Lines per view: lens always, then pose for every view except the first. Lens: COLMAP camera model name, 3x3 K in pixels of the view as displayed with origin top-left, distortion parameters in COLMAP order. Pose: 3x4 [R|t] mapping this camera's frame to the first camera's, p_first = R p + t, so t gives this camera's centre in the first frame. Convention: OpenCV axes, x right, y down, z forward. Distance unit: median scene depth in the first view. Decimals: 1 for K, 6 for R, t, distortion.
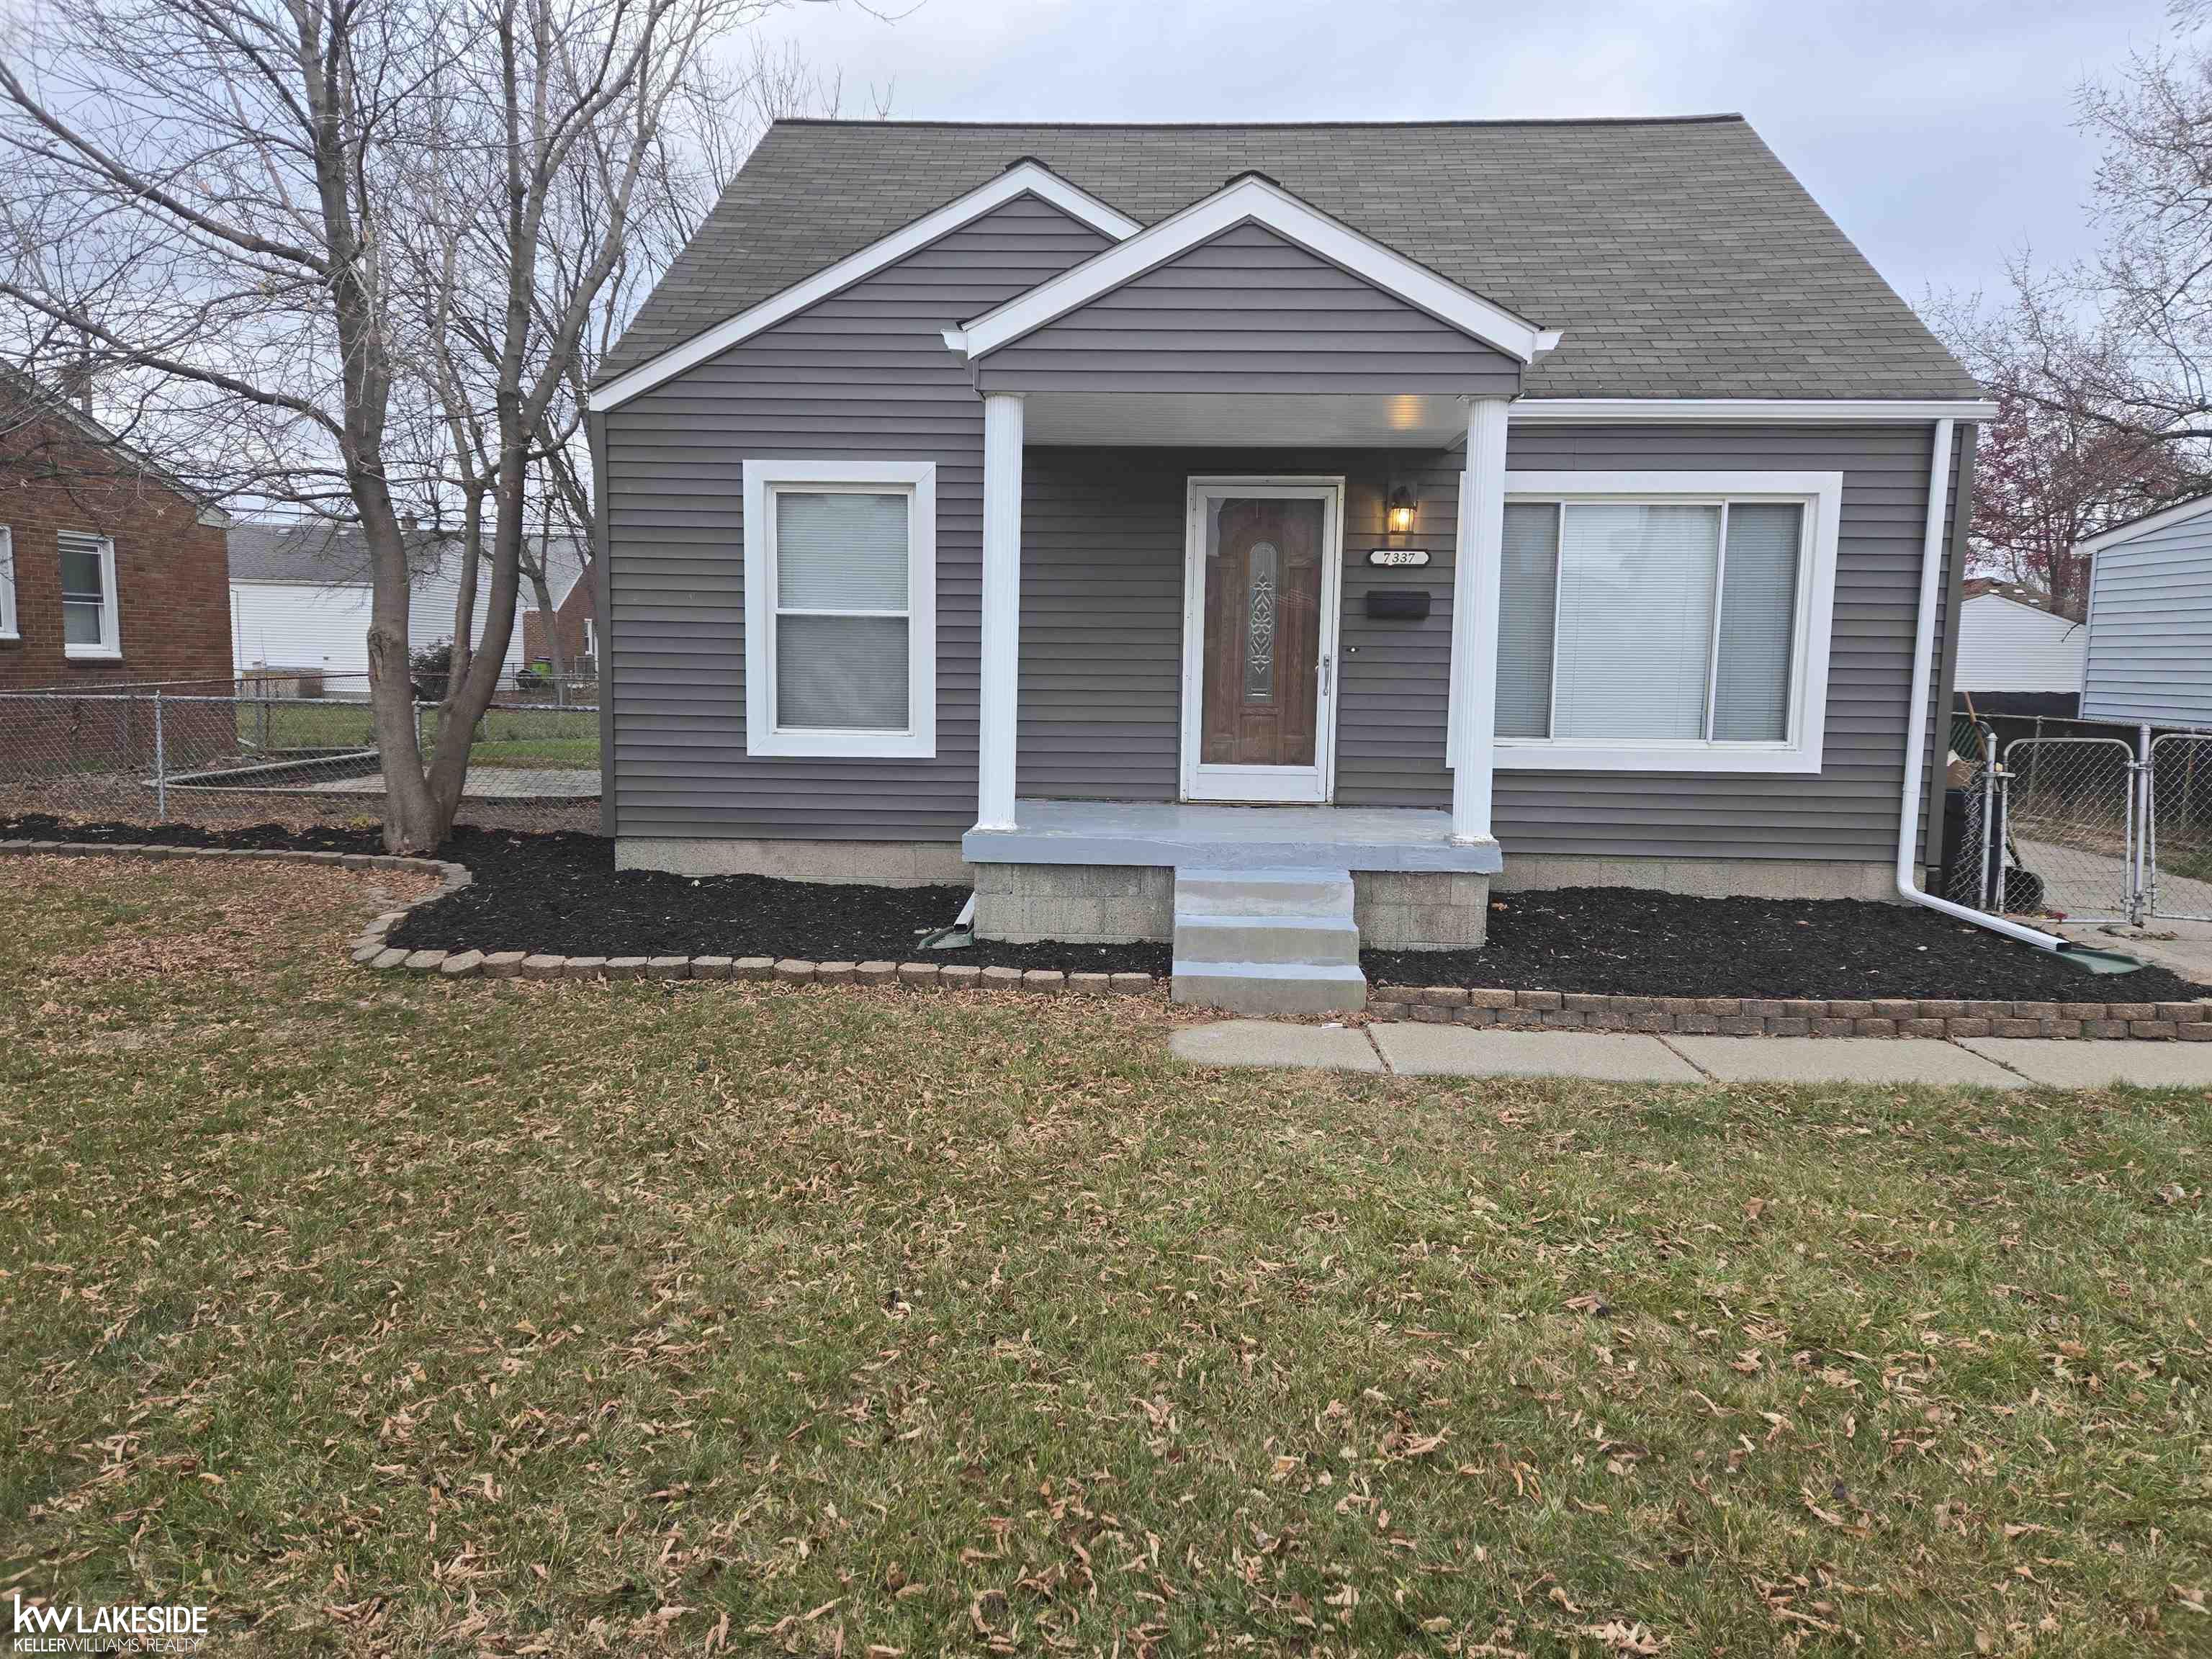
lens RADIAL K [[1484.8, 0, 1113.9], [0, 1484.8, 823.1], [0, 0, 1]] dist [0.069957, -0.058477]
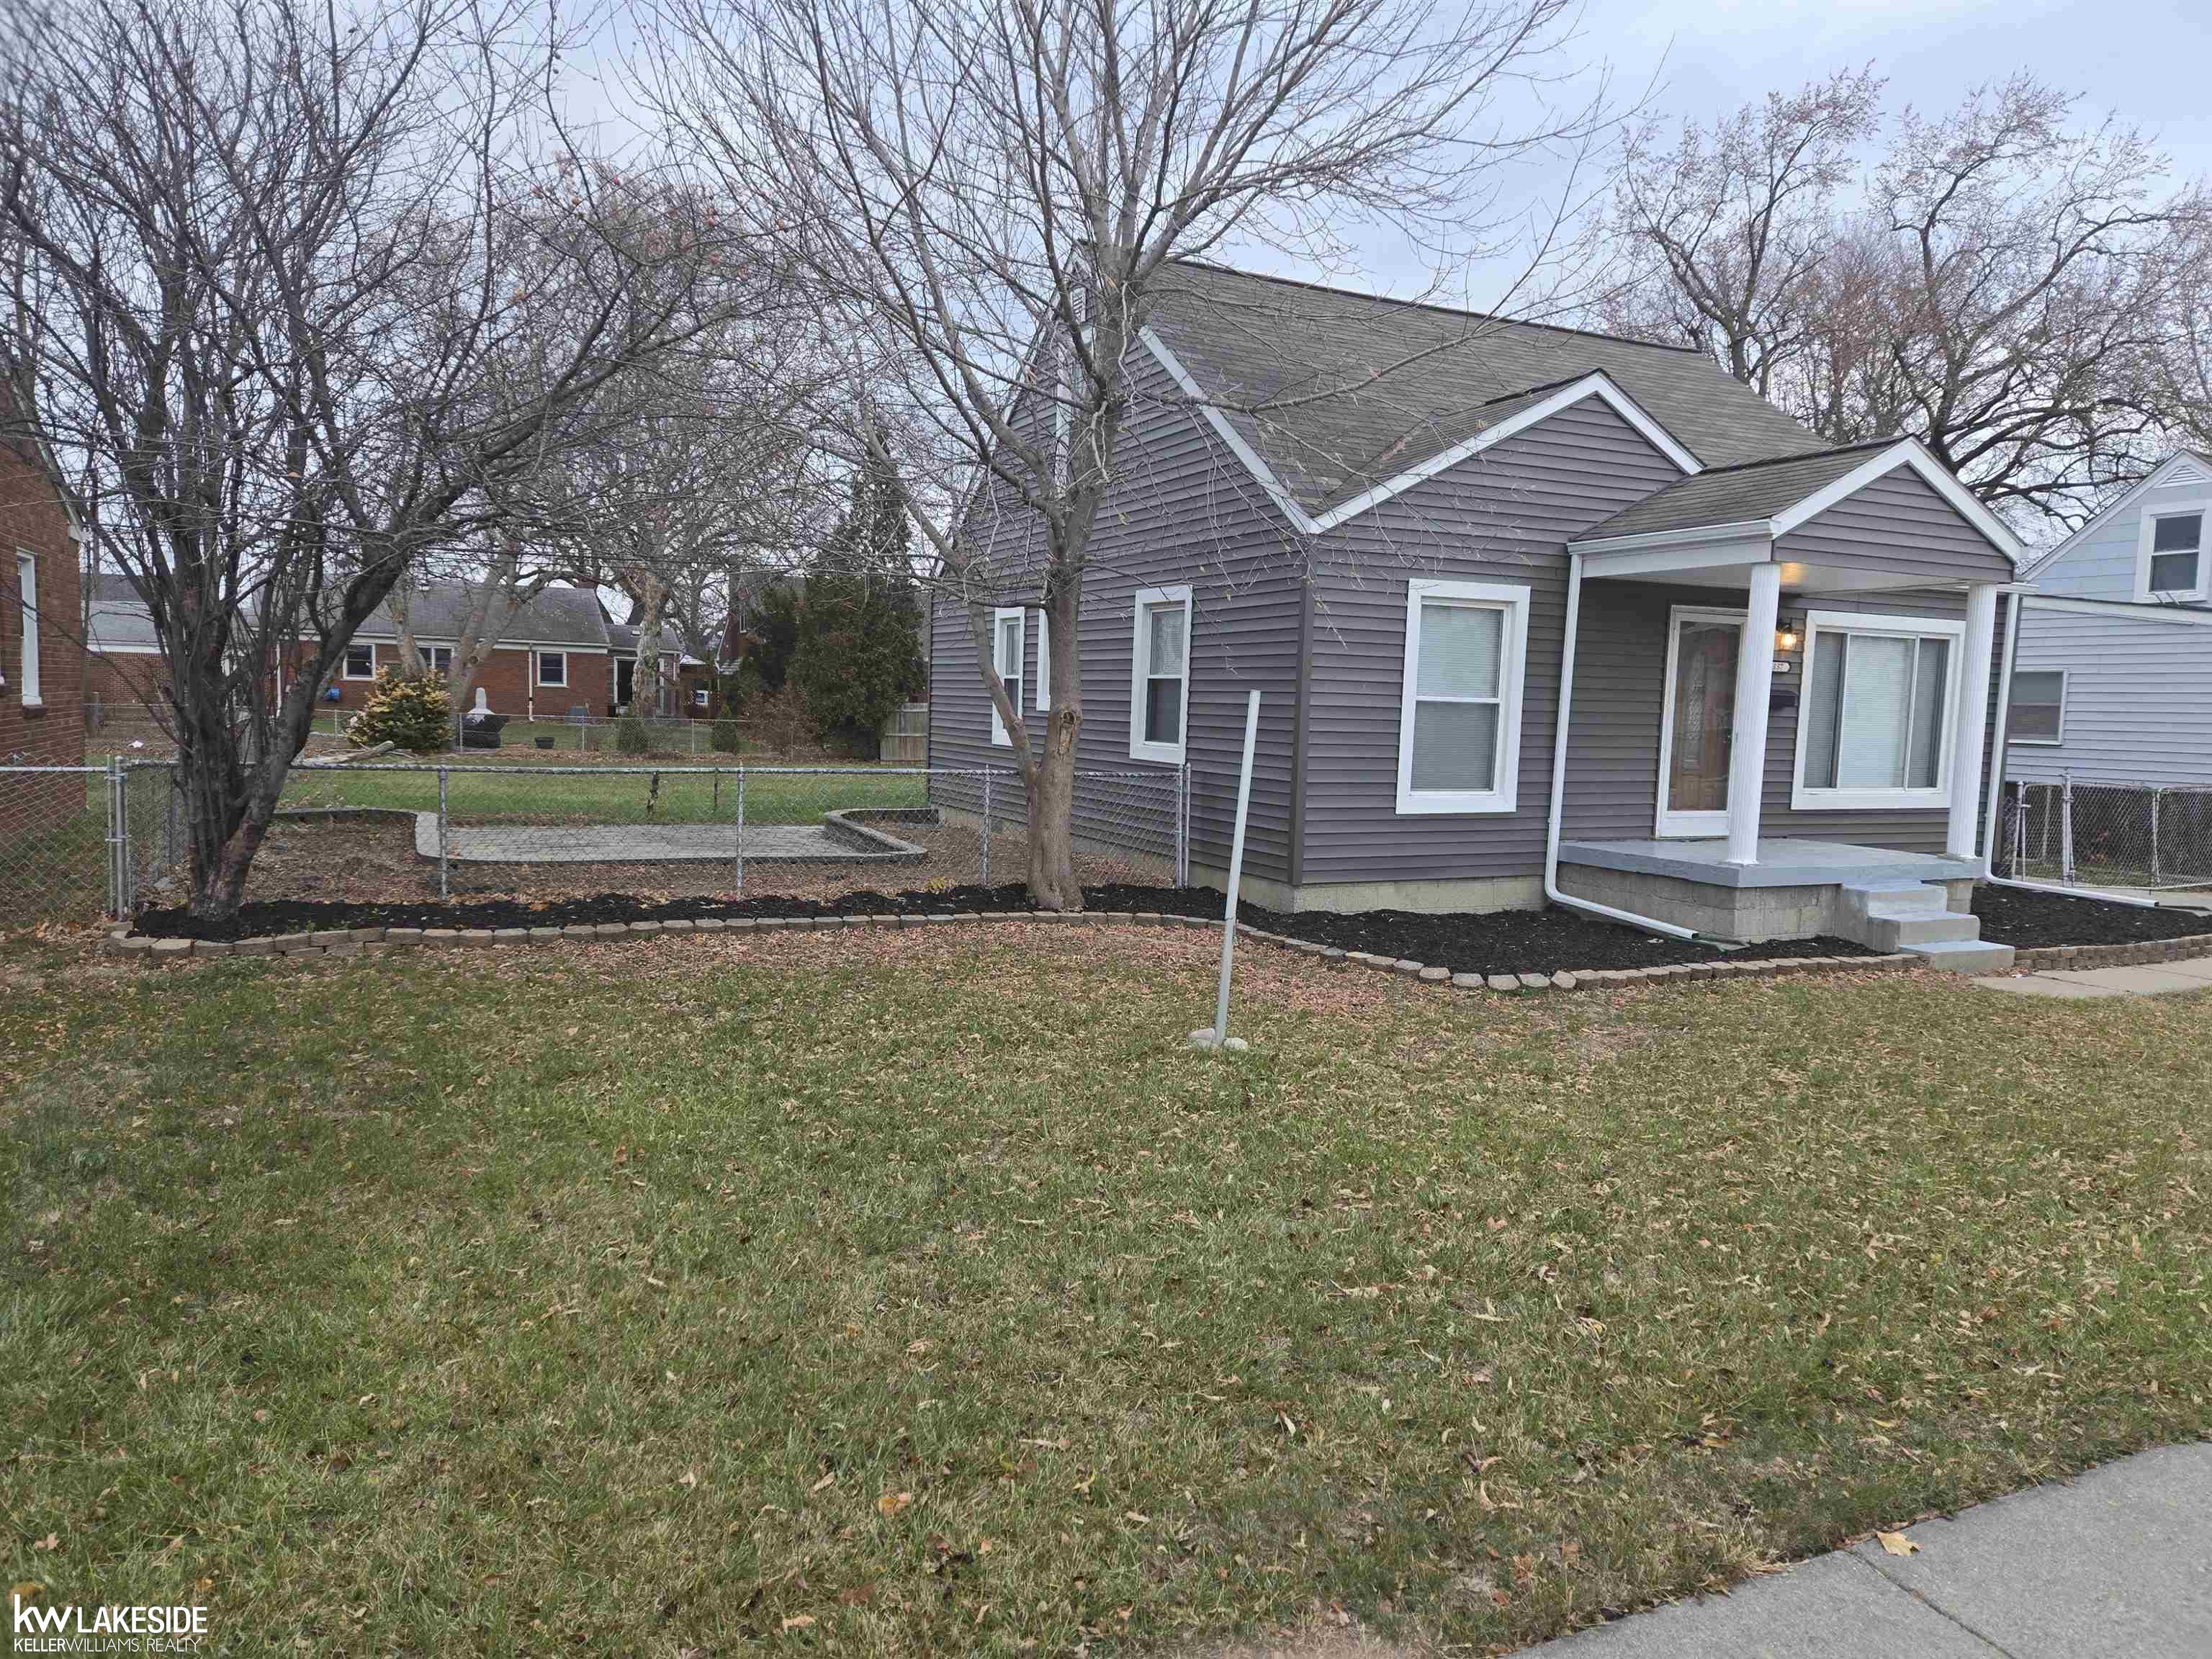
lens RADIAL K [[1484.8, 0, 1113.9], [0, 1484.8, 823.1], [0, 0, 1]] dist [0.069957, -0.058477]
pose [[0.876677, -0.027897, 0.480270, -1.107504], [0.035846, 0.999330, -0.007385, -0.039014], [-0.479743, 0.023690, 0.877089, 0.029555]]
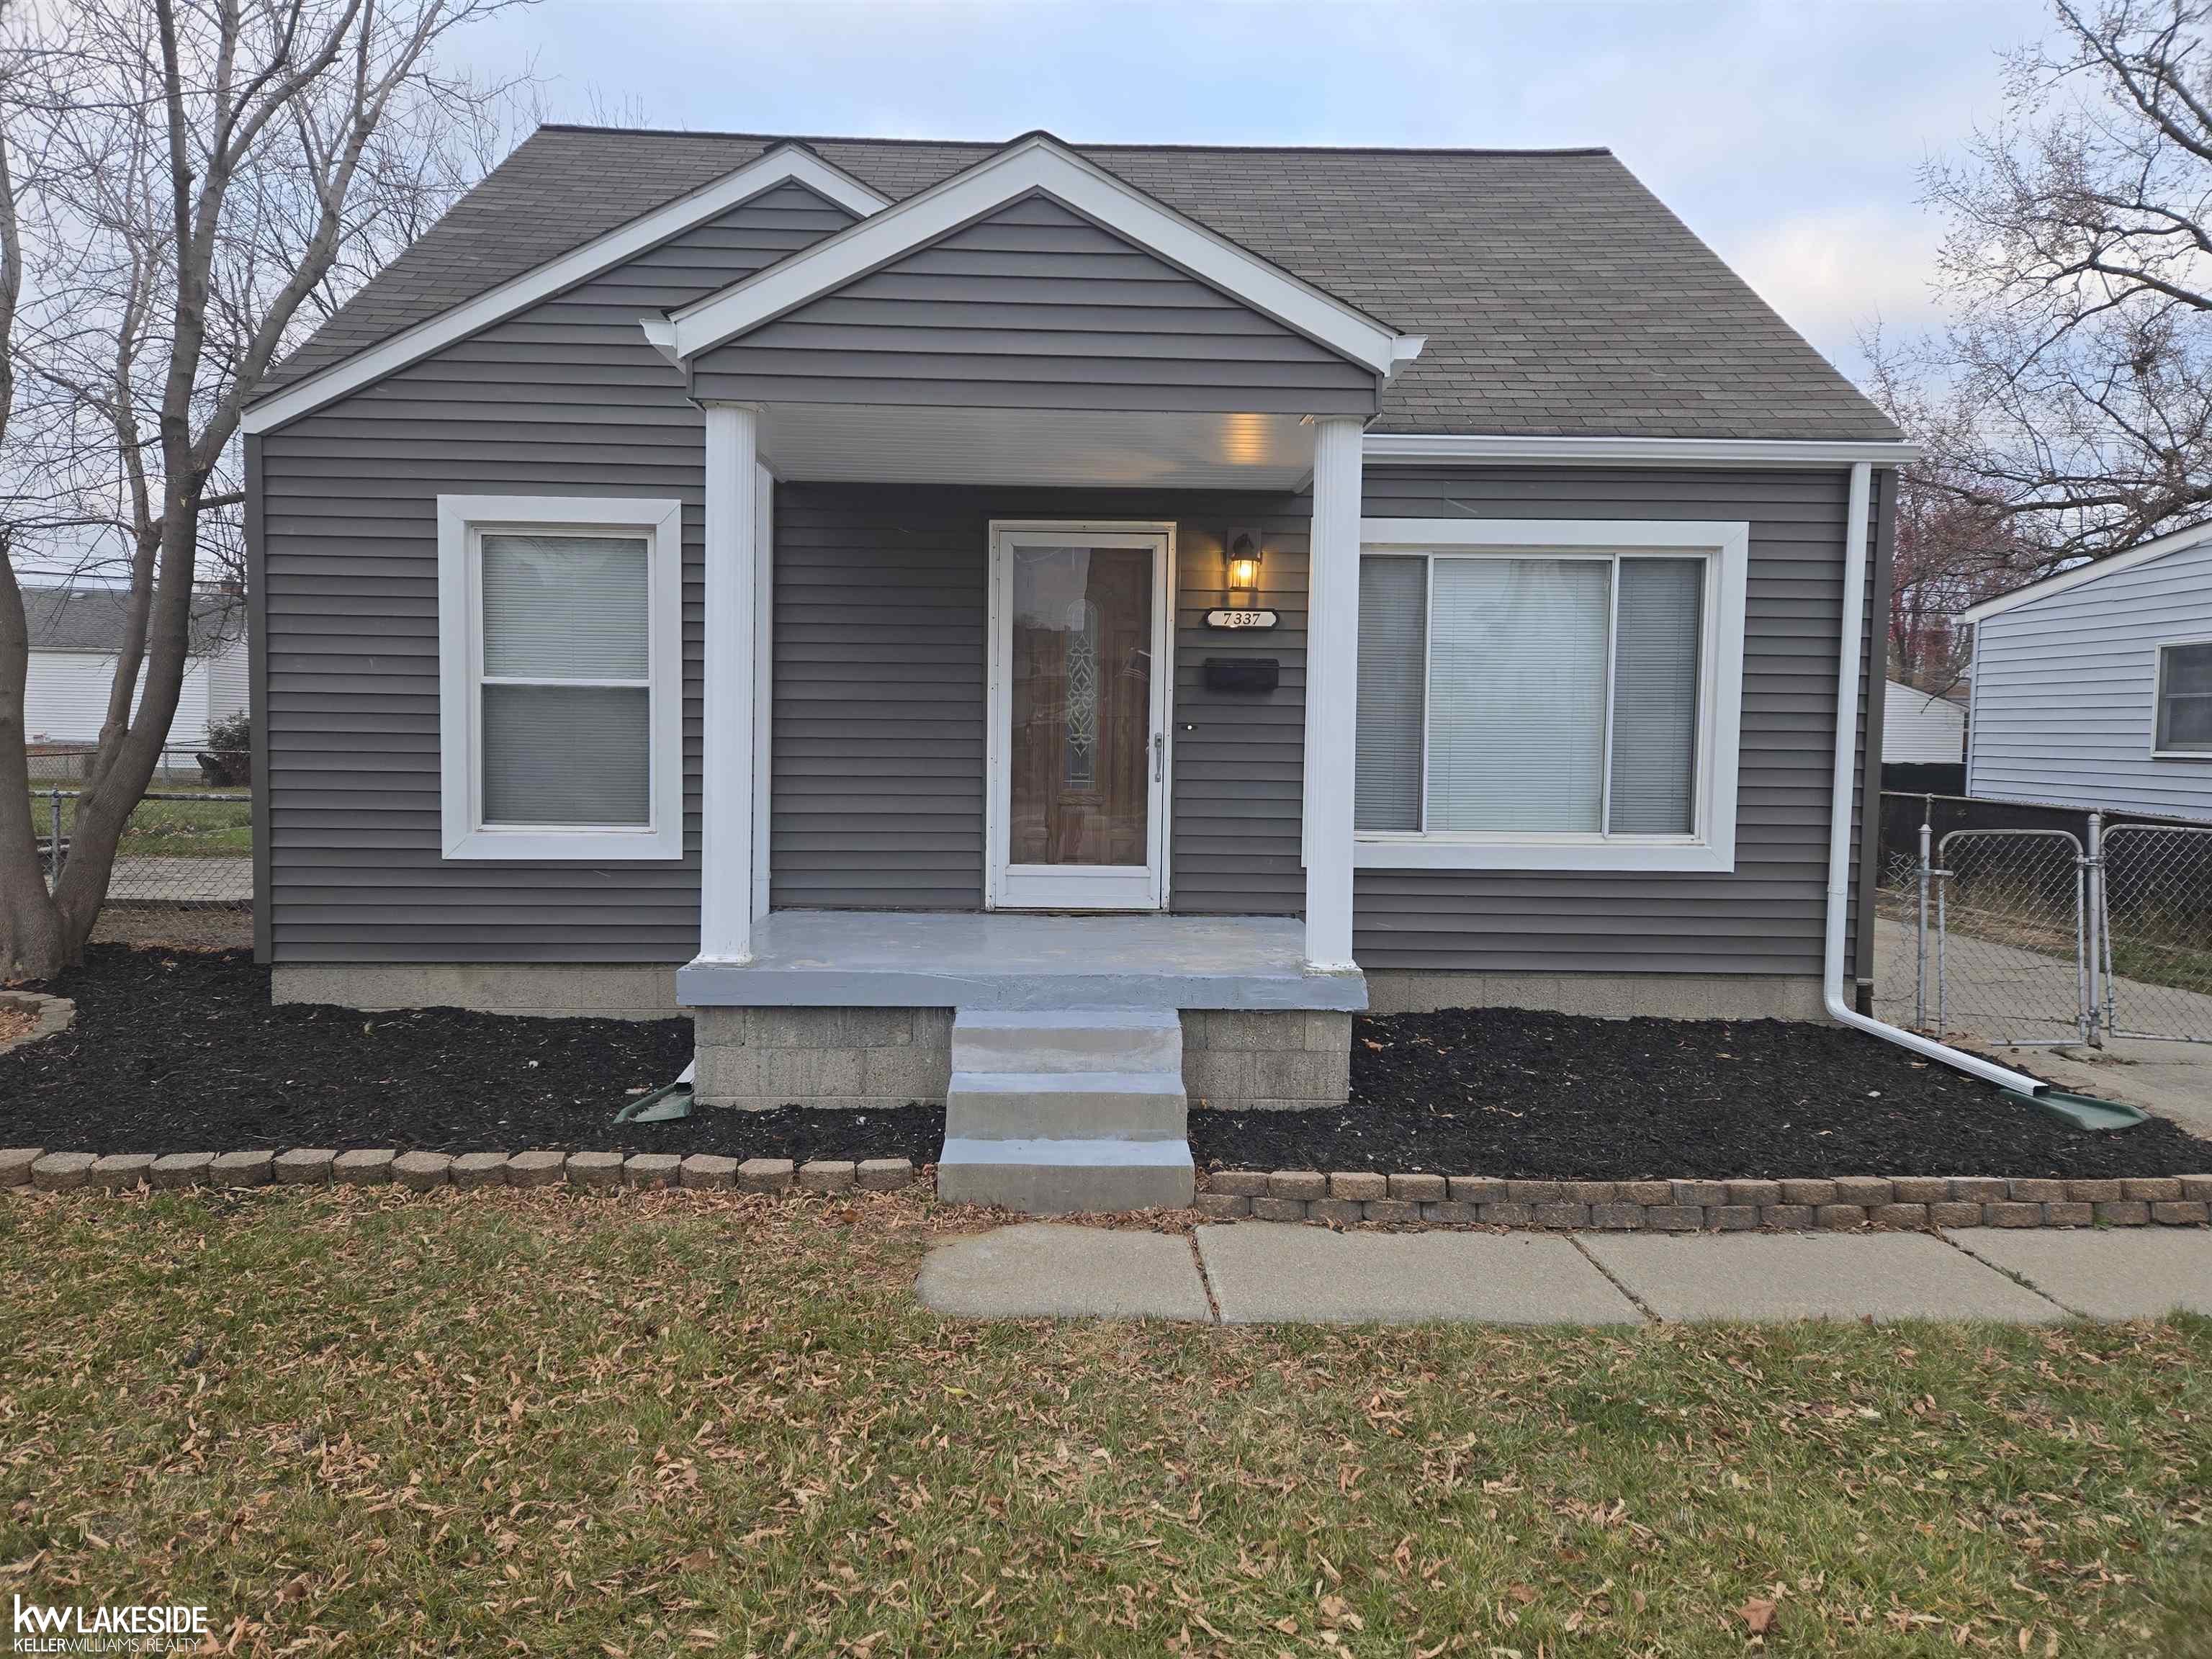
lens RADIAL K [[1487.1, 0, 1098.7], [0, 1487.1, 812.2], [0, 0, 1]] dist [0.063346, -0.053007]
pose [[0.997452, -0.005691, 0.071108, 0.051563], [0.009433, 0.998582, -0.052395, -0.026374], [-0.070709, 0.052932, 0.996092, 0.179288]]
